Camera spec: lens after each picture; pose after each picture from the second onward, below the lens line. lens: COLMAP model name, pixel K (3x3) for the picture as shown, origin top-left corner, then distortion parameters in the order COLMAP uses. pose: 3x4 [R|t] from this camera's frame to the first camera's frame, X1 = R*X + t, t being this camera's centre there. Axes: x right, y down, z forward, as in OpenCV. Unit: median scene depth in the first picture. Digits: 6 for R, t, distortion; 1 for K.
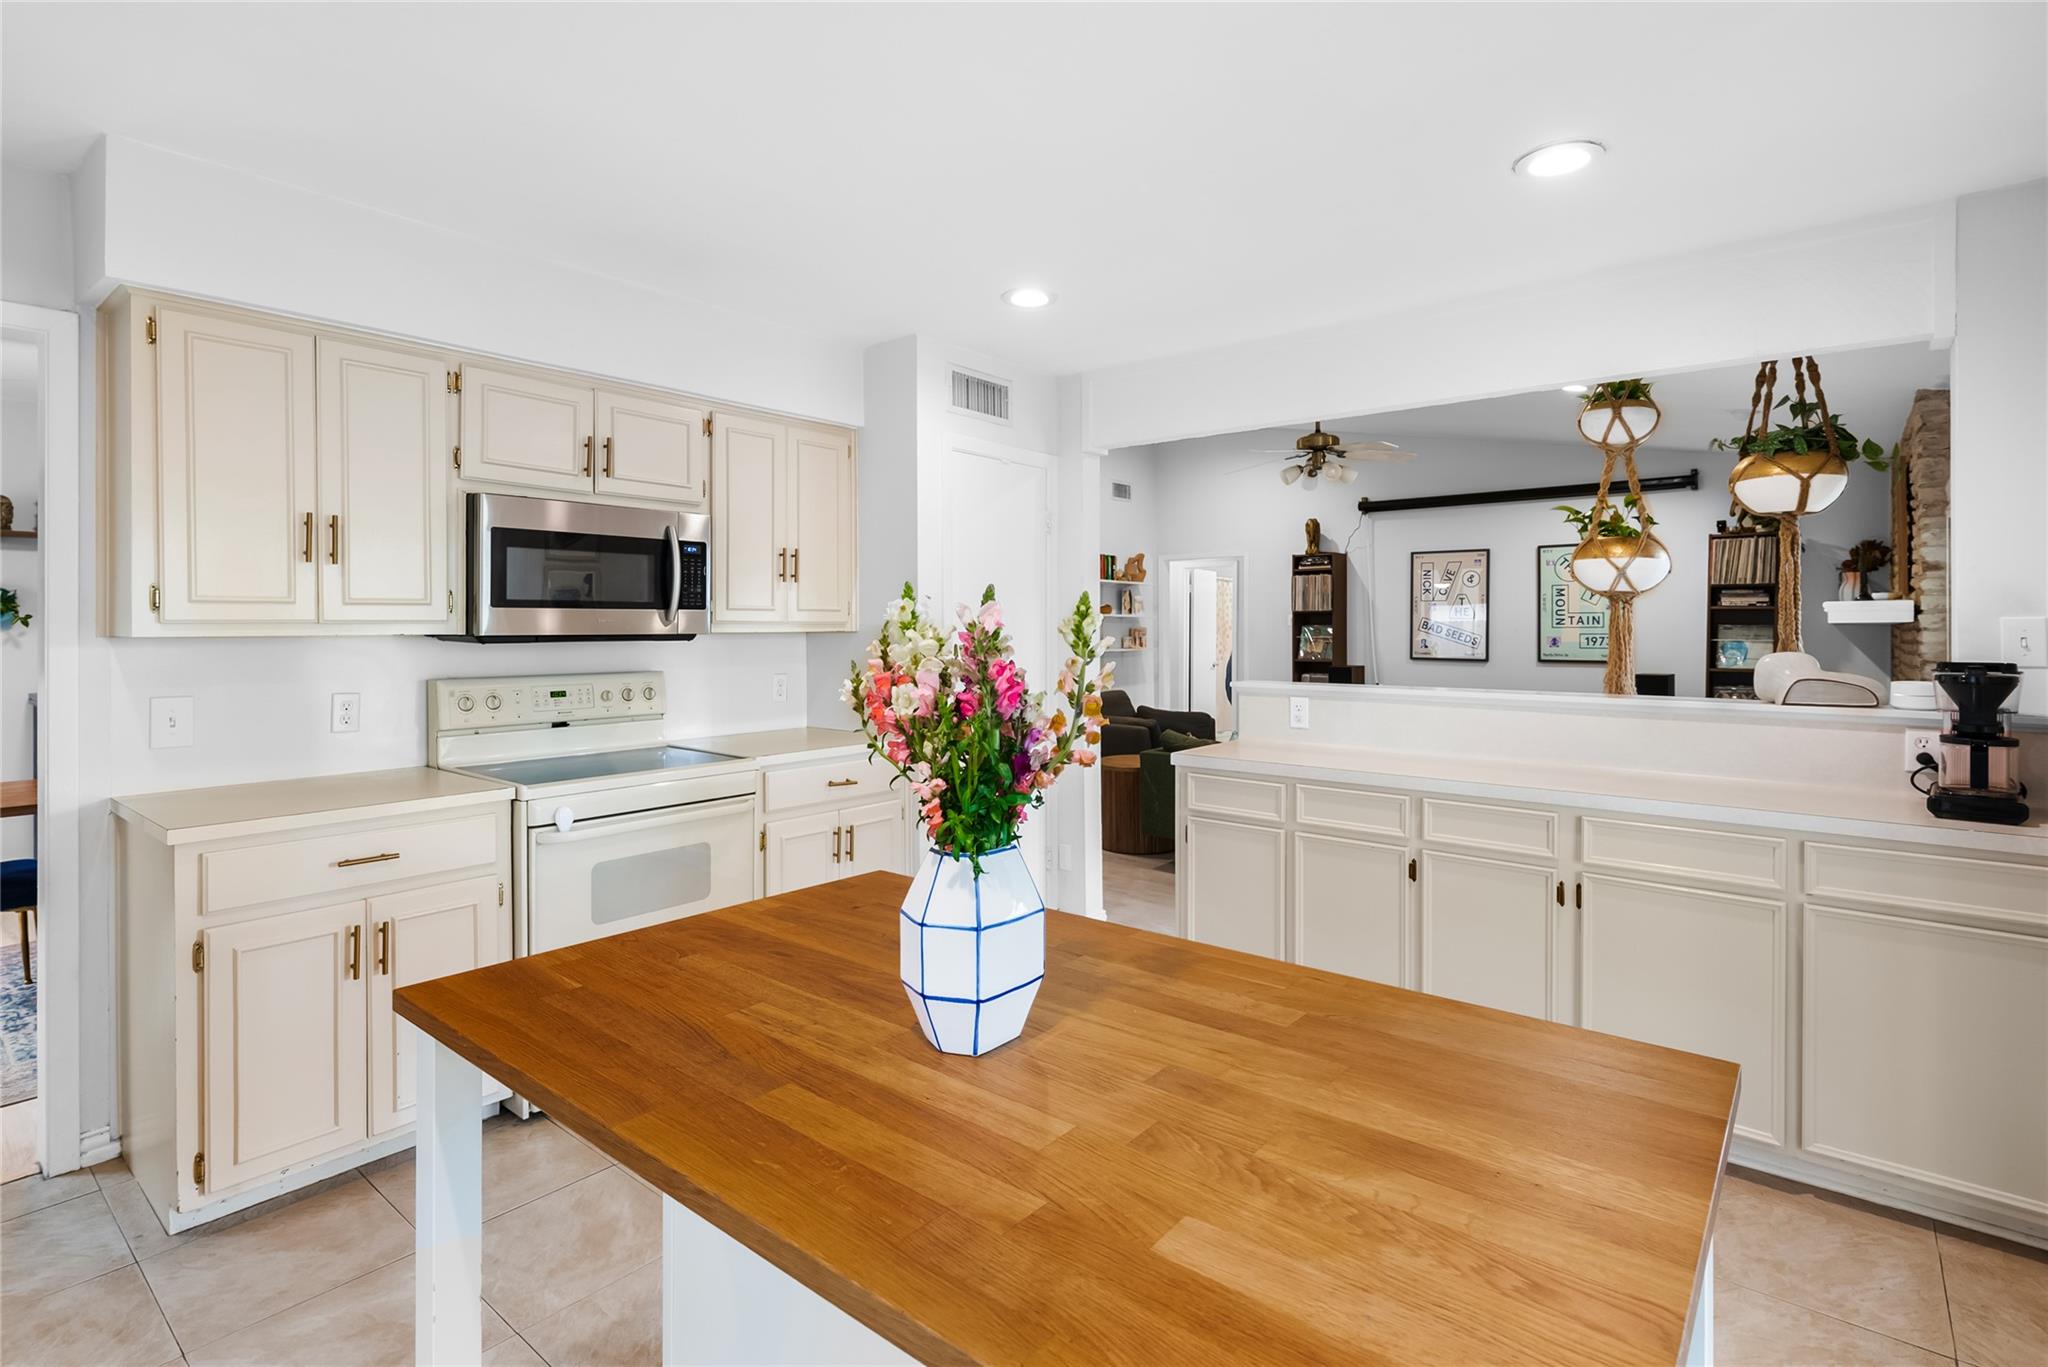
lens RADIAL K [[986.4, 0, 1005.5], [0, 986.4, 630.7], [0, 0, 1]] dist [-0.003275, 0.000673]
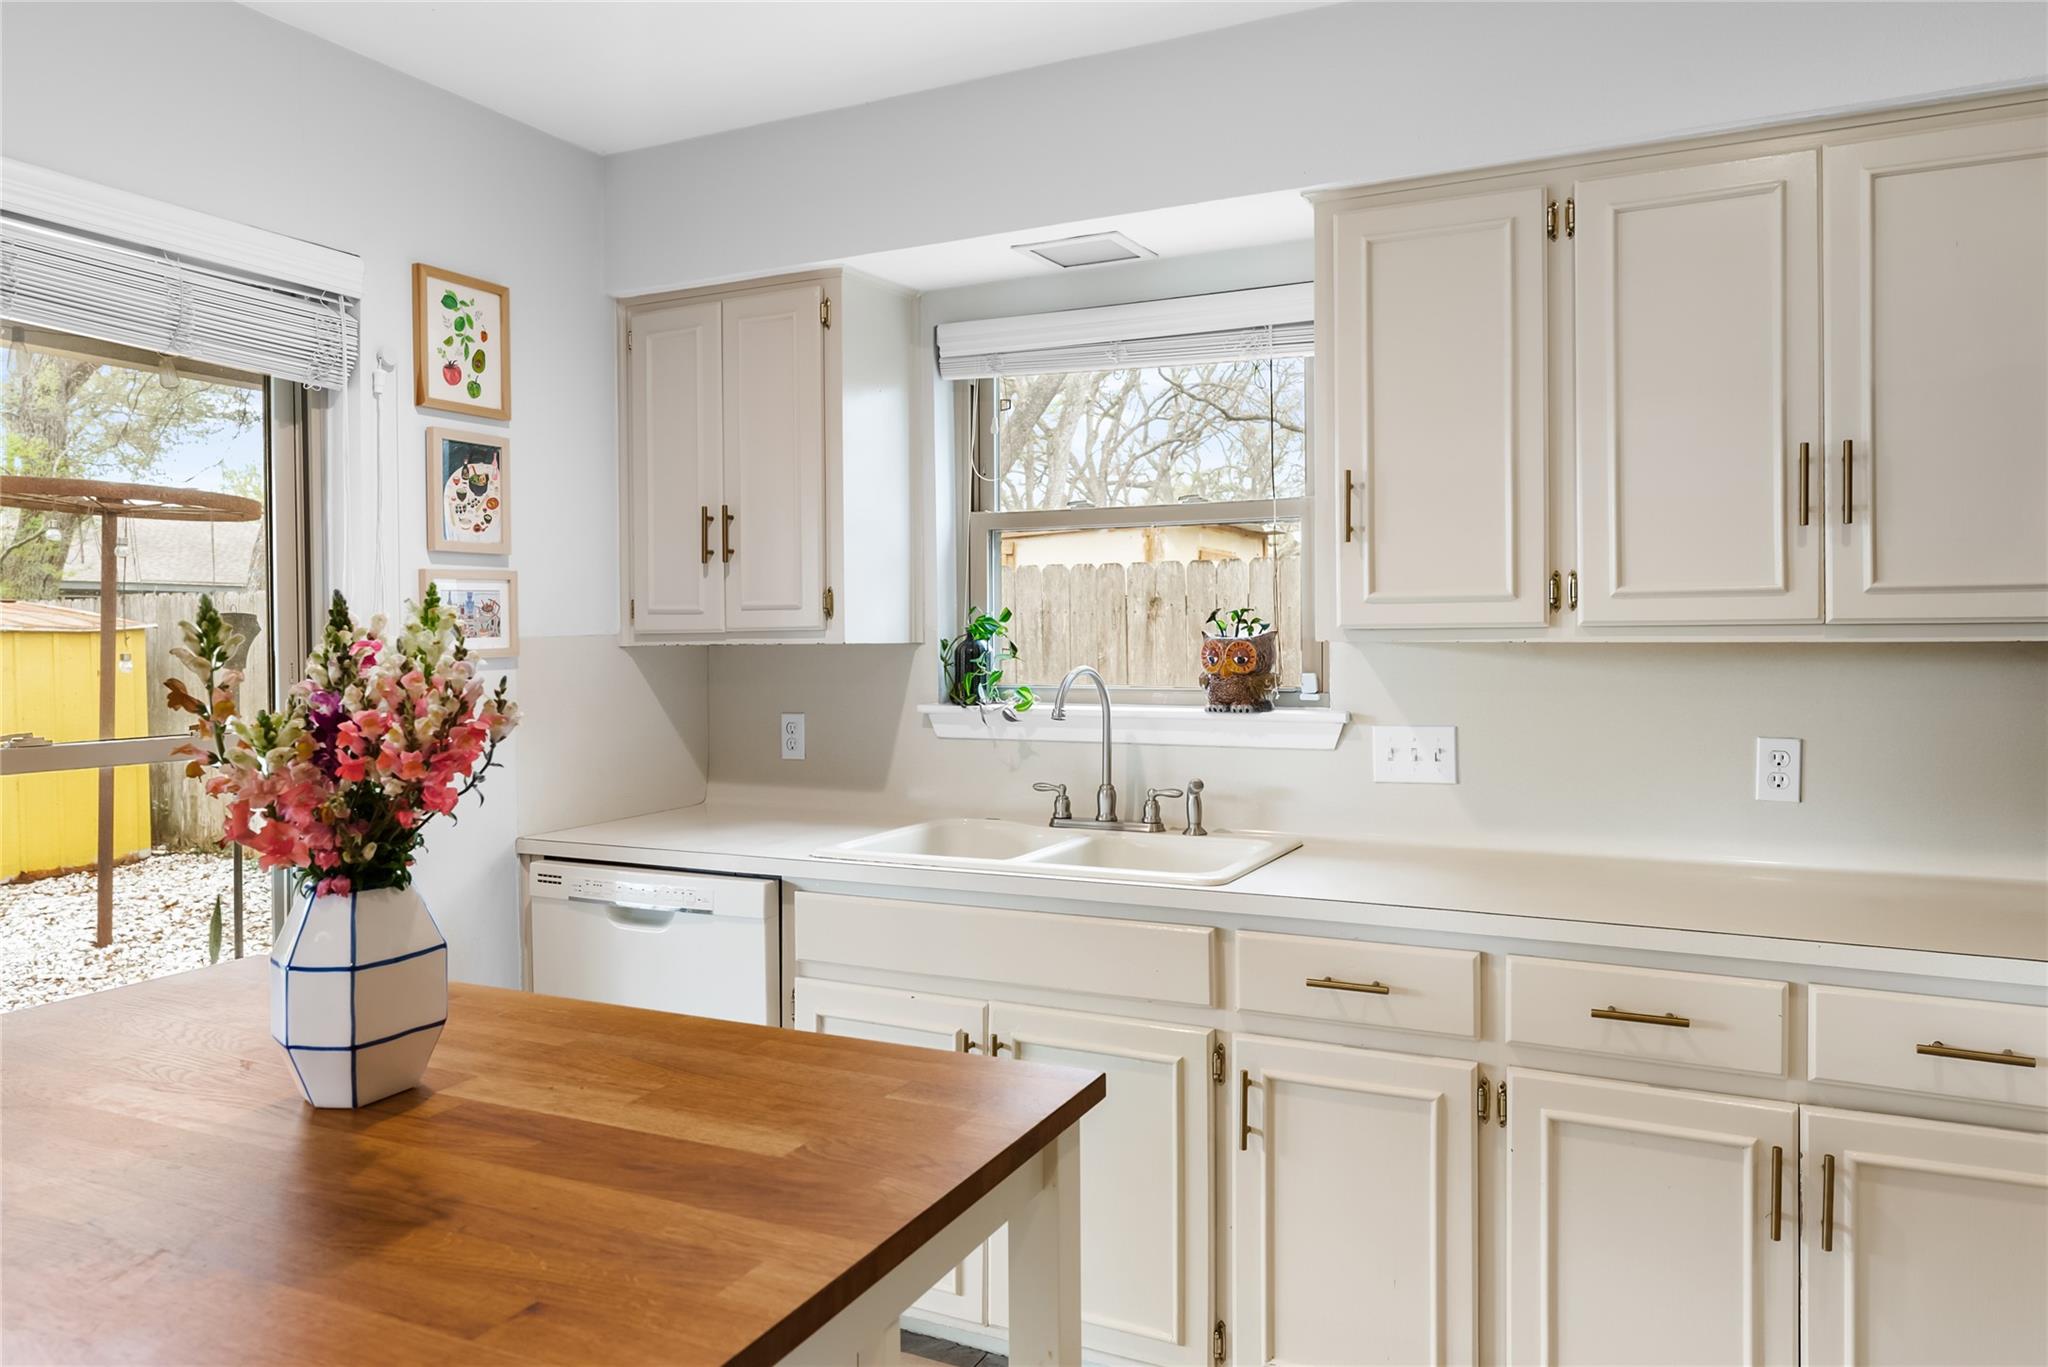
lens RADIAL K [[1375.6, 0, 1014.9], [0, 1375.6, 646.9], [0, 0, 1]] dist [0.003186, -0.003977]
pose [[-0.970226, 0.008560, -0.242048, -0.045282], [0.007169, 0.999952, 0.006626, 0.000245], [0.242093, 0.004694, -0.970242, 0.345020]]
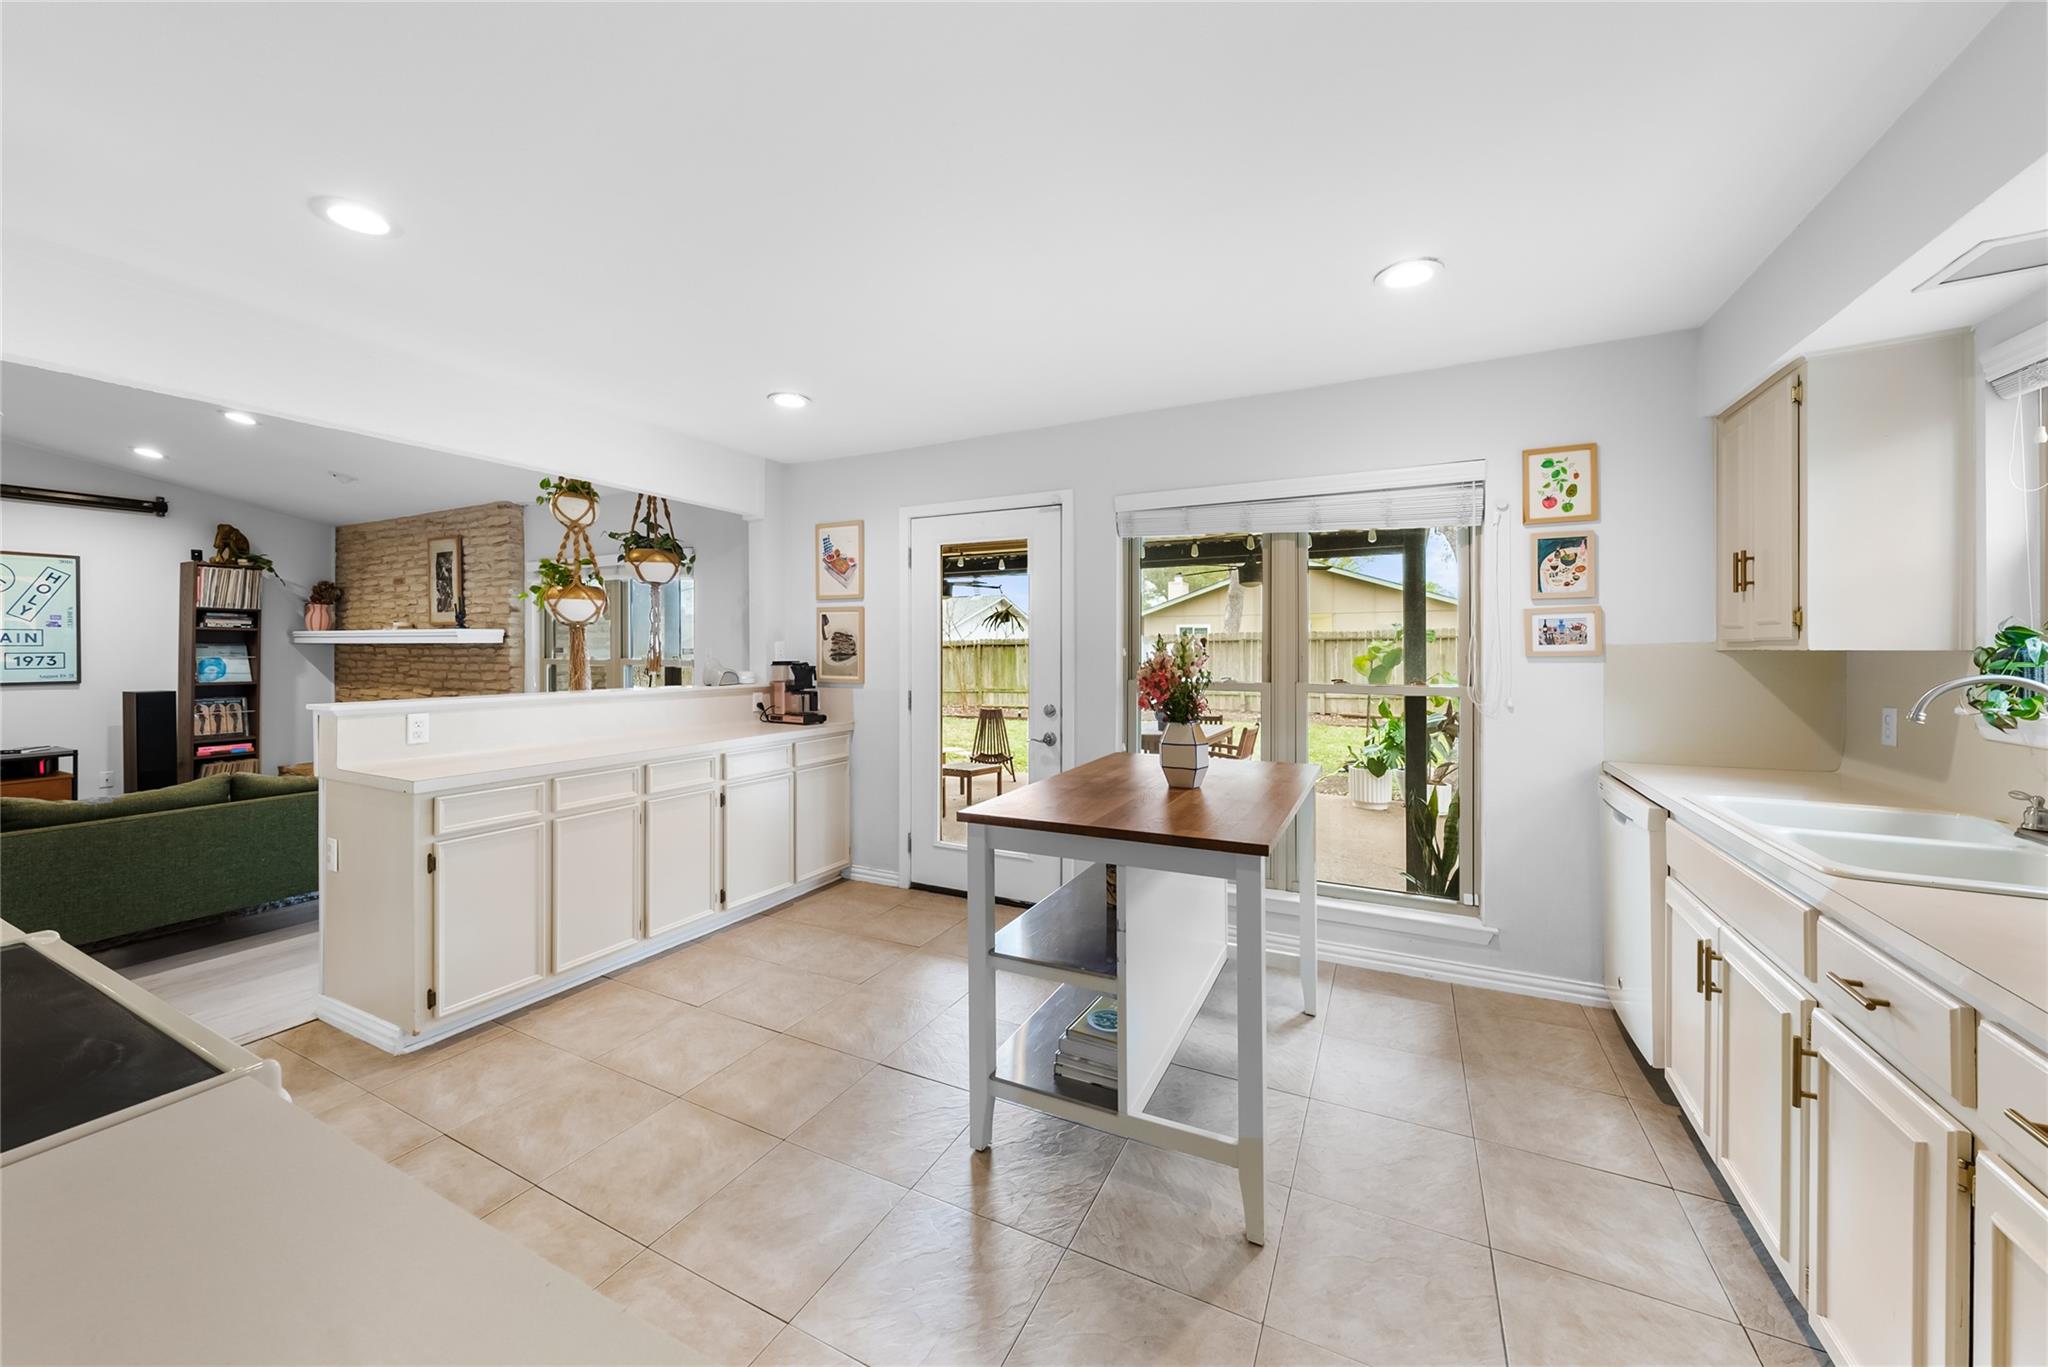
lens RADIAL K [[750.2, 0, 1025.8], [0, 750.2, 651.2], [0, 0, 1]] dist [-0.005877, 0.000160]
pose [[-0.235048, -0.004436, 0.971974, -0.305289], [0.001979, 0.999985, 0.005043, 0.000108], [-0.971982, 0.003109, -0.235036, 0.288489]]
